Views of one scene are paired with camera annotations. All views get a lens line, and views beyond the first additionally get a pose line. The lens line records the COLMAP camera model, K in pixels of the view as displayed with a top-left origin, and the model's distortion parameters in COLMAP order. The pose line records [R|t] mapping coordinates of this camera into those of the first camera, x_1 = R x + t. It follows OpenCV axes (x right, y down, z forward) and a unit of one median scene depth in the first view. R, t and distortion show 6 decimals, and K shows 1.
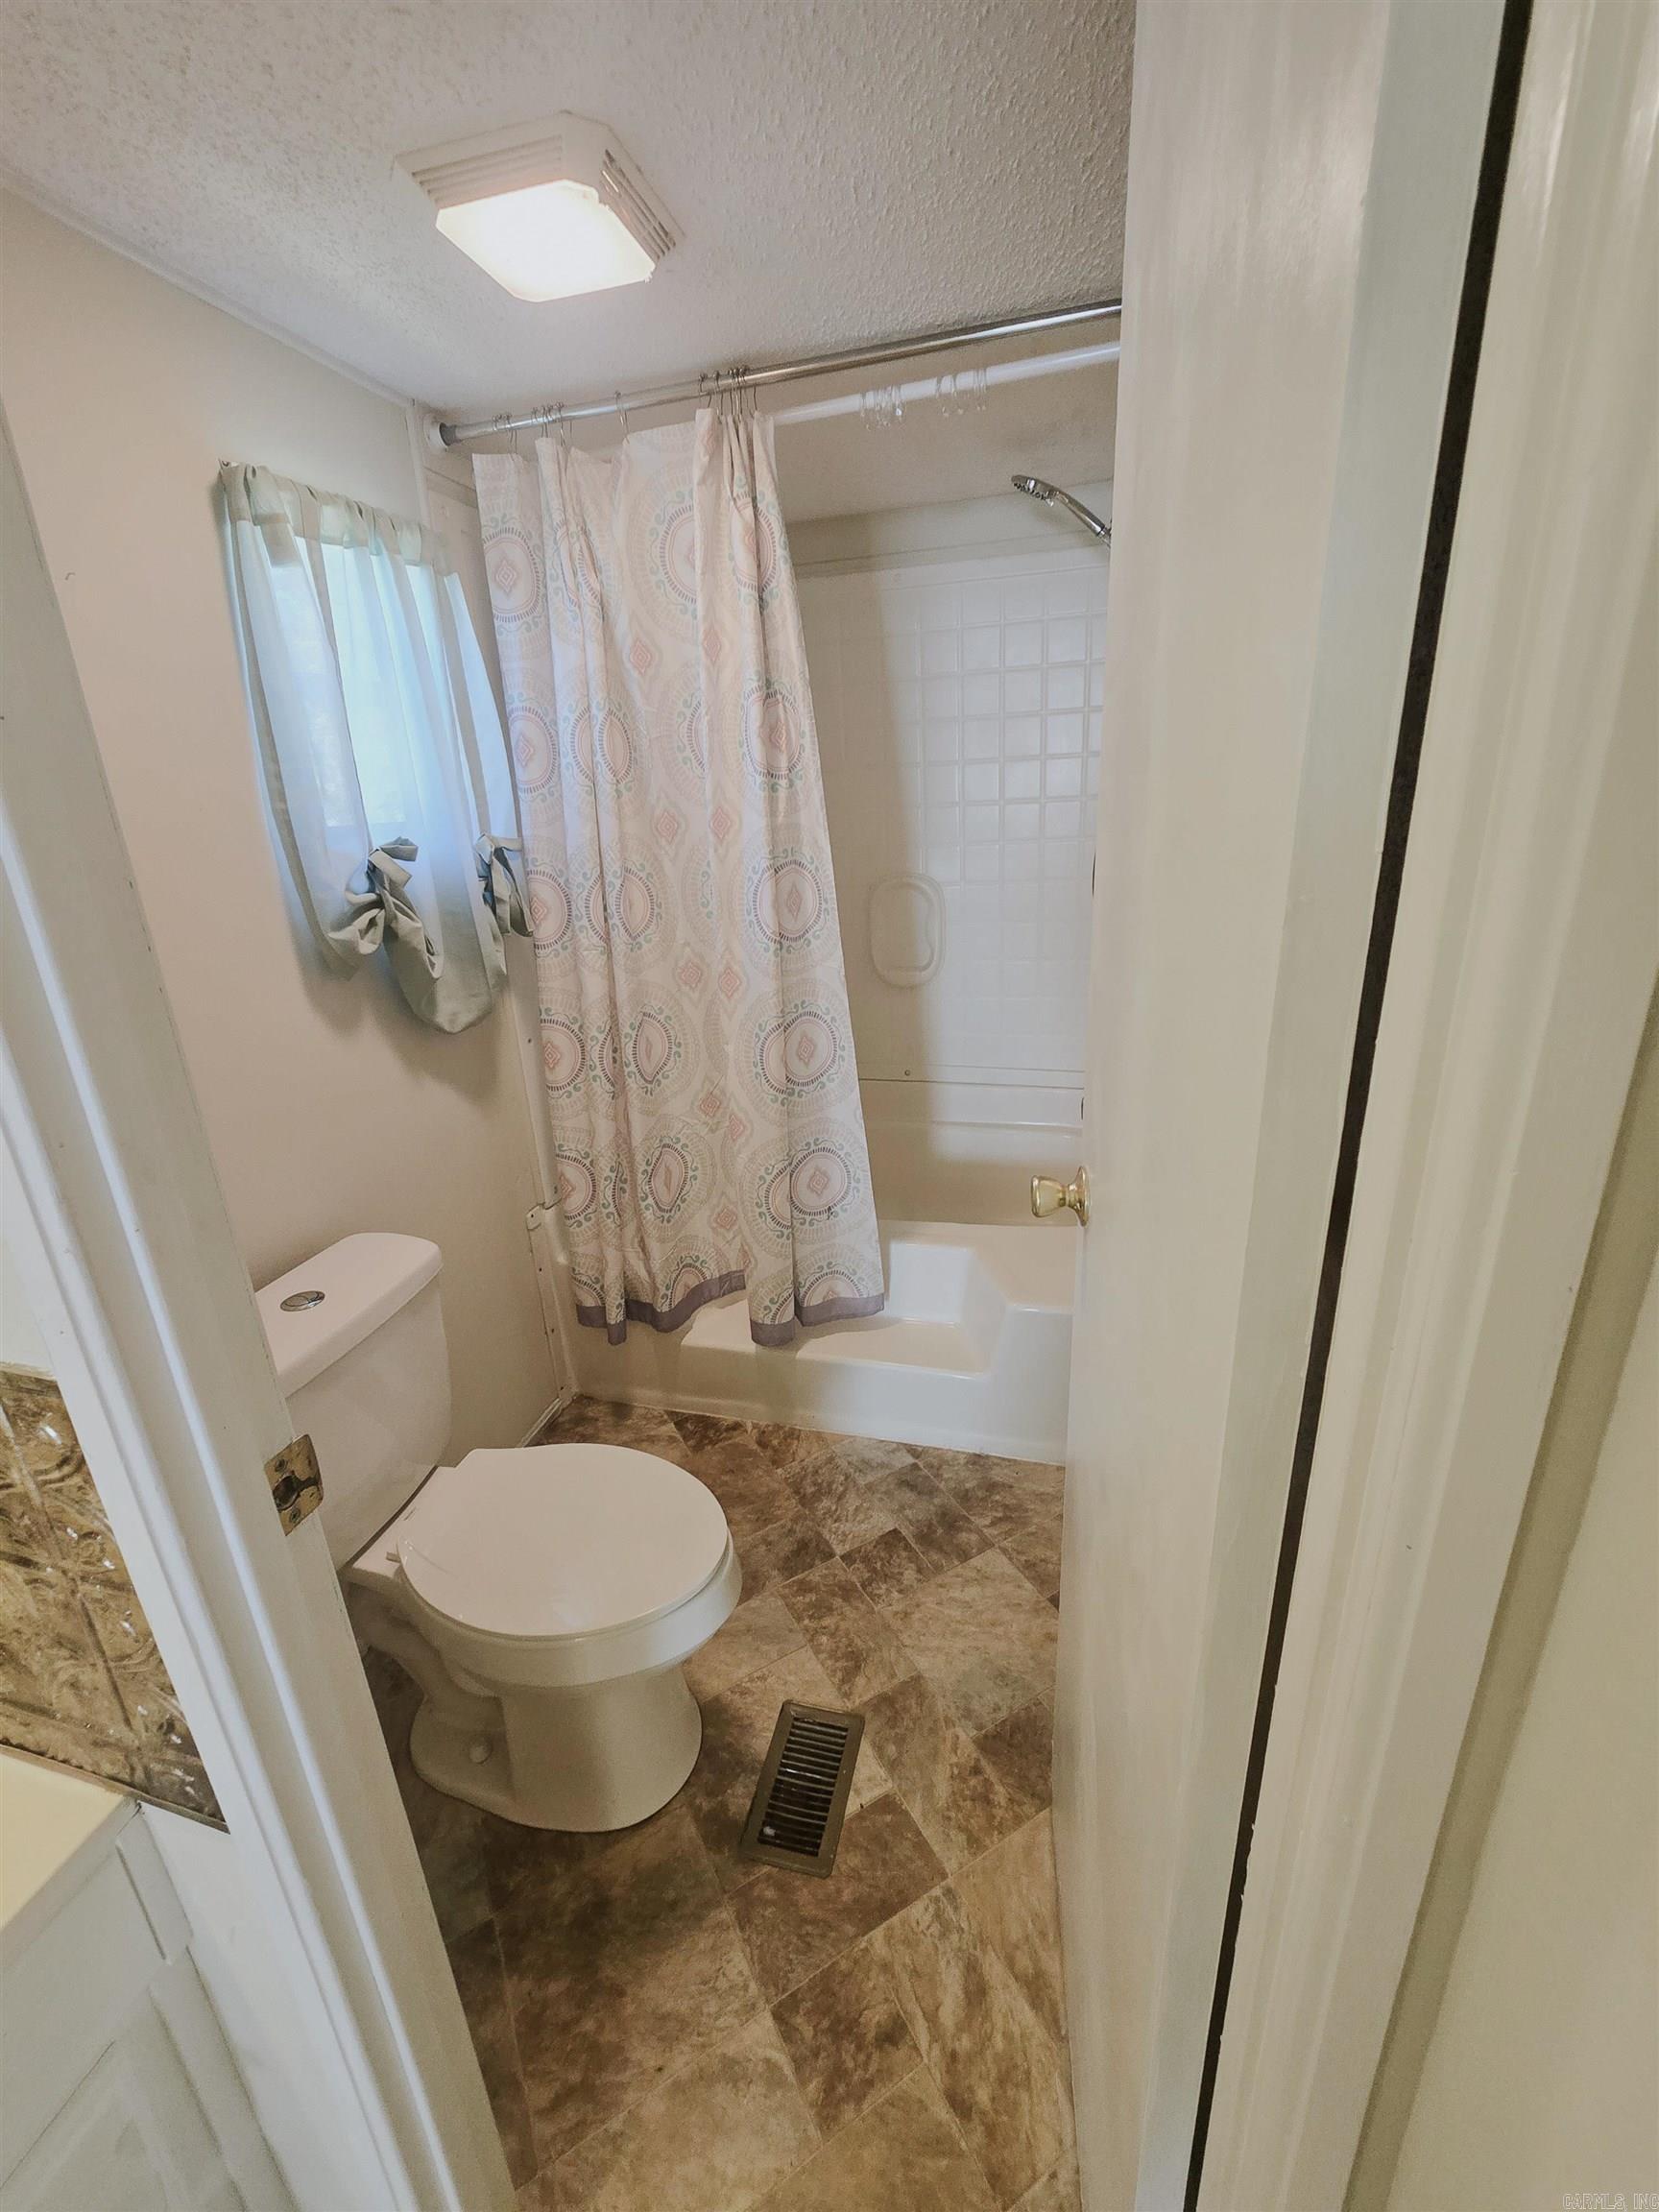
lens RADIAL K [[898.4, 0, 822.0], [0, 898.4, 1098.5], [0, 0, 1]] dist [-0.009600, 0.001193]
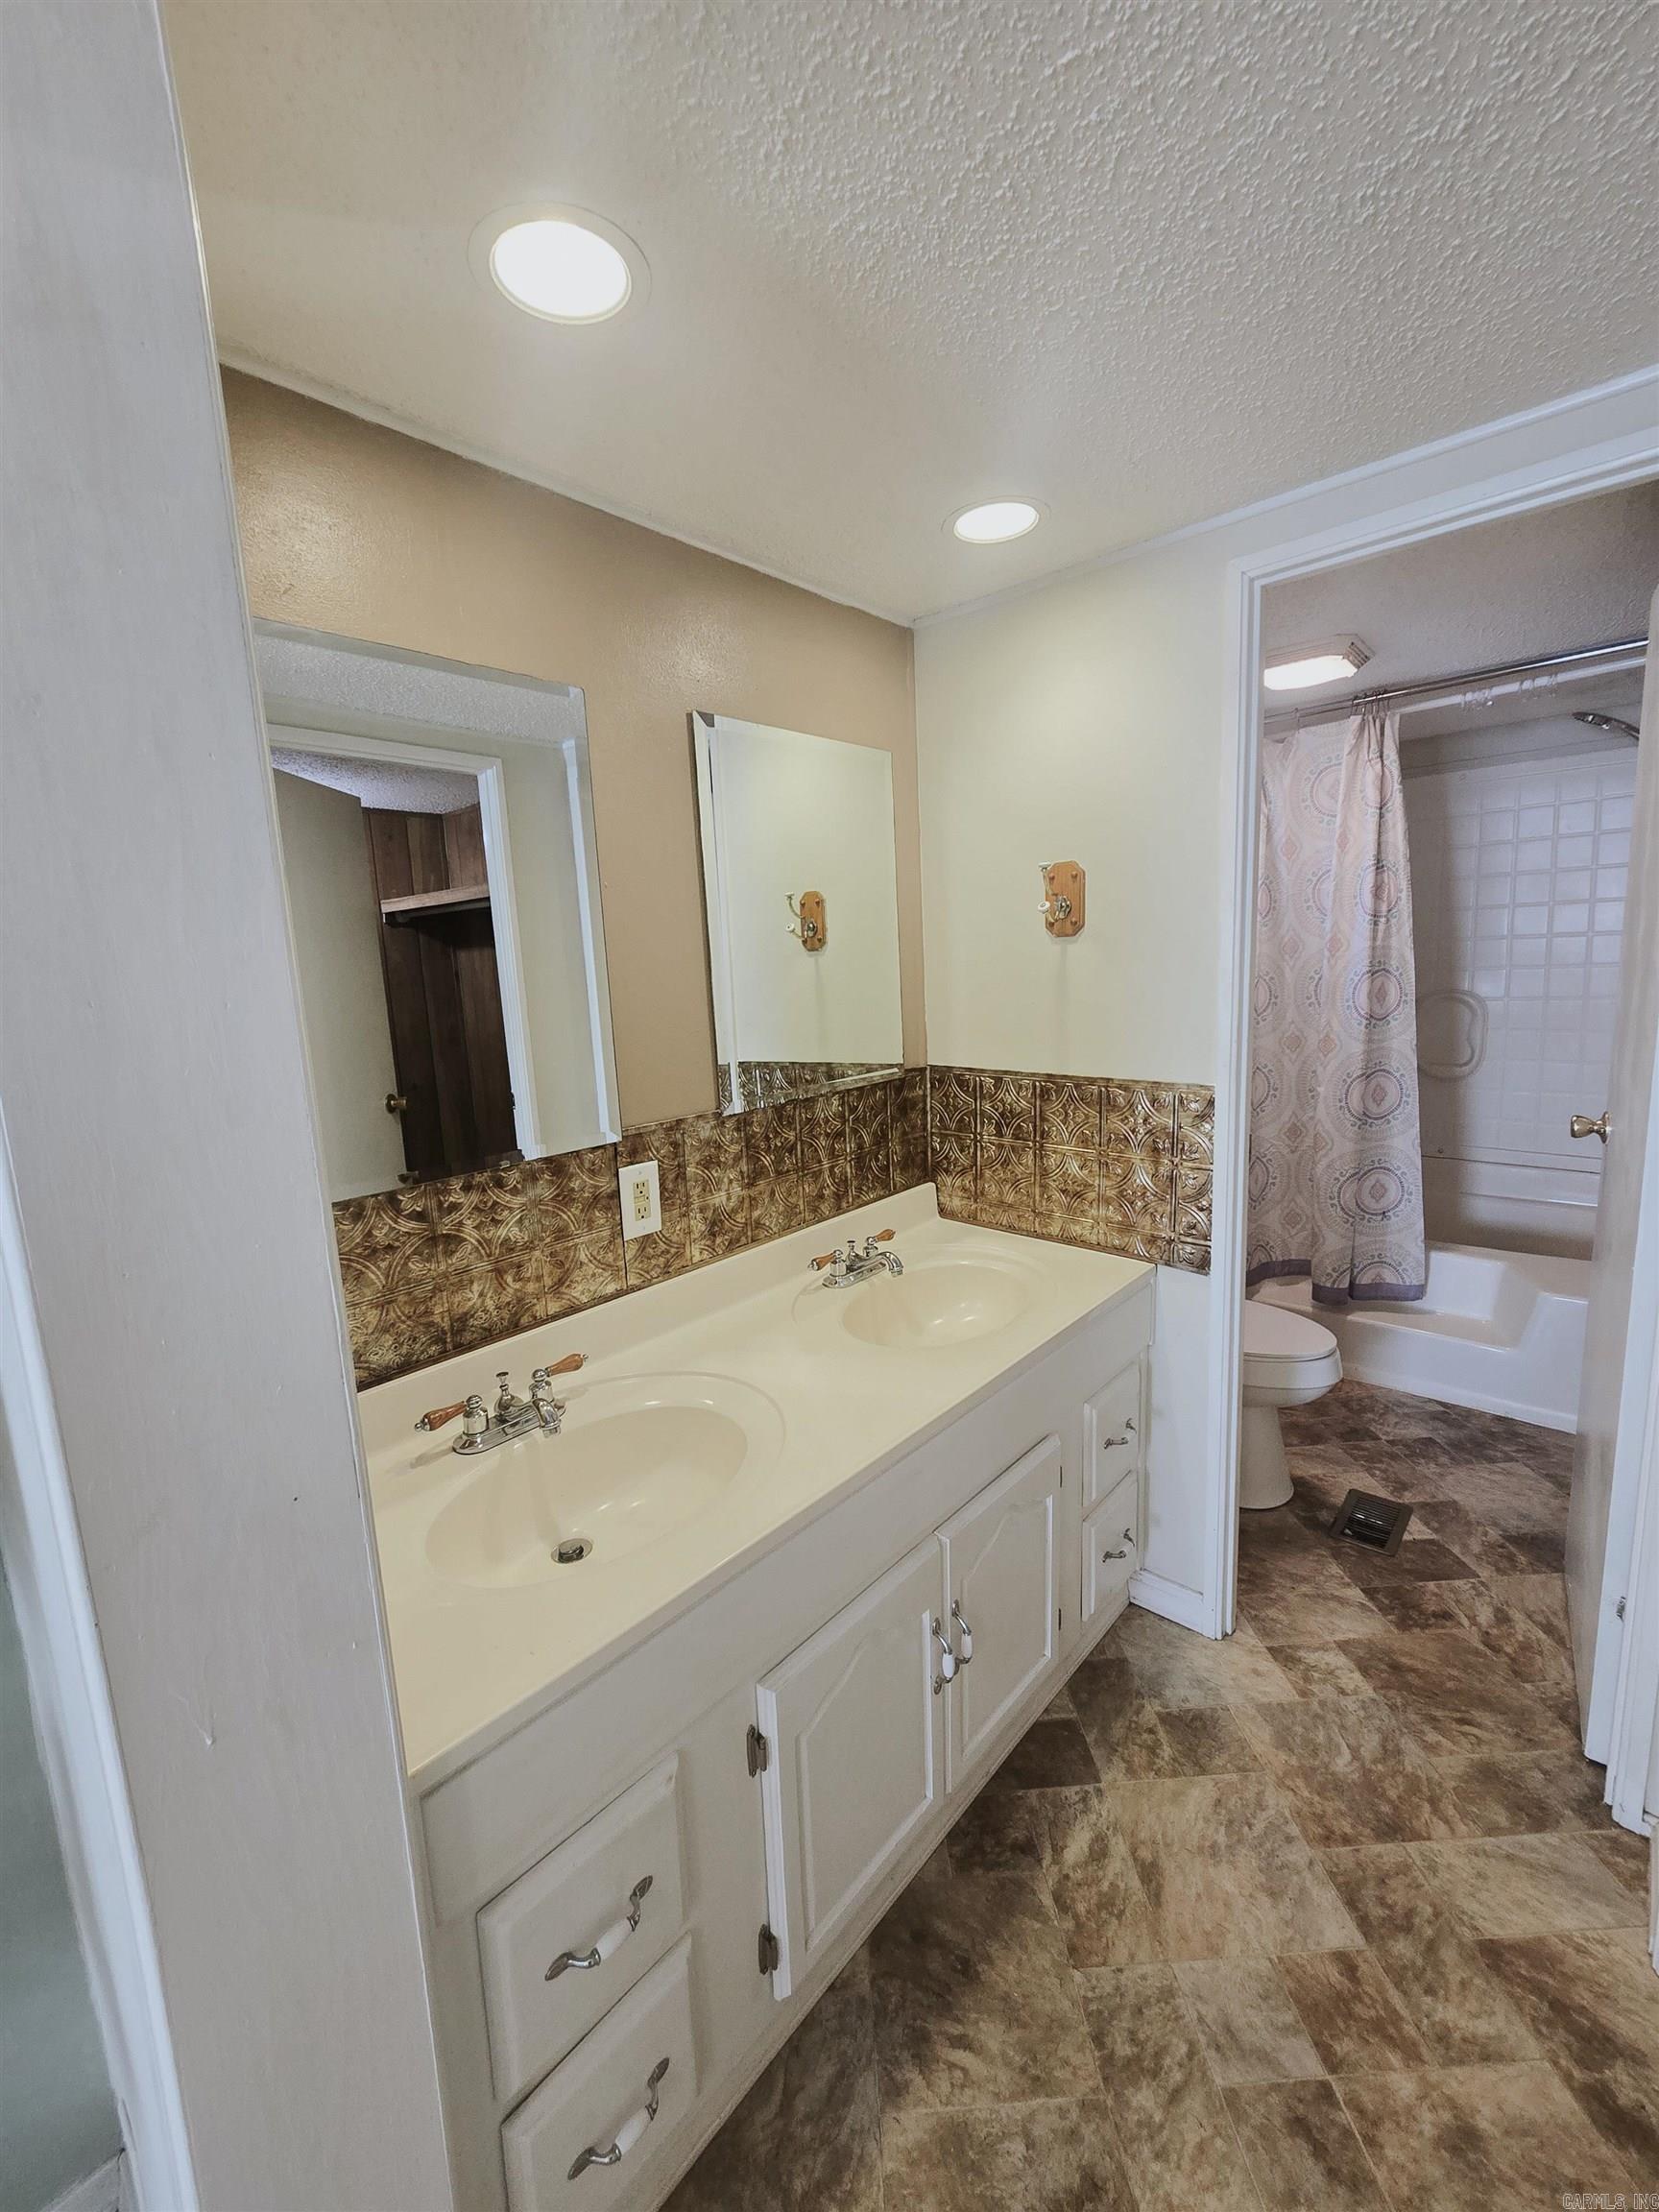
lens RADIAL K [[898.4, 0, 827.2], [0, 898.4, 1102.3], [0, 0, 1]] dist [-0.009600, 0.001193]
pose [[0.889962, 0.078894, -0.449159, -0.173417], [-0.144976, 0.982772, -0.114632, 0.274223], [0.432377, 0.167136, 0.886067, -0.734289]]
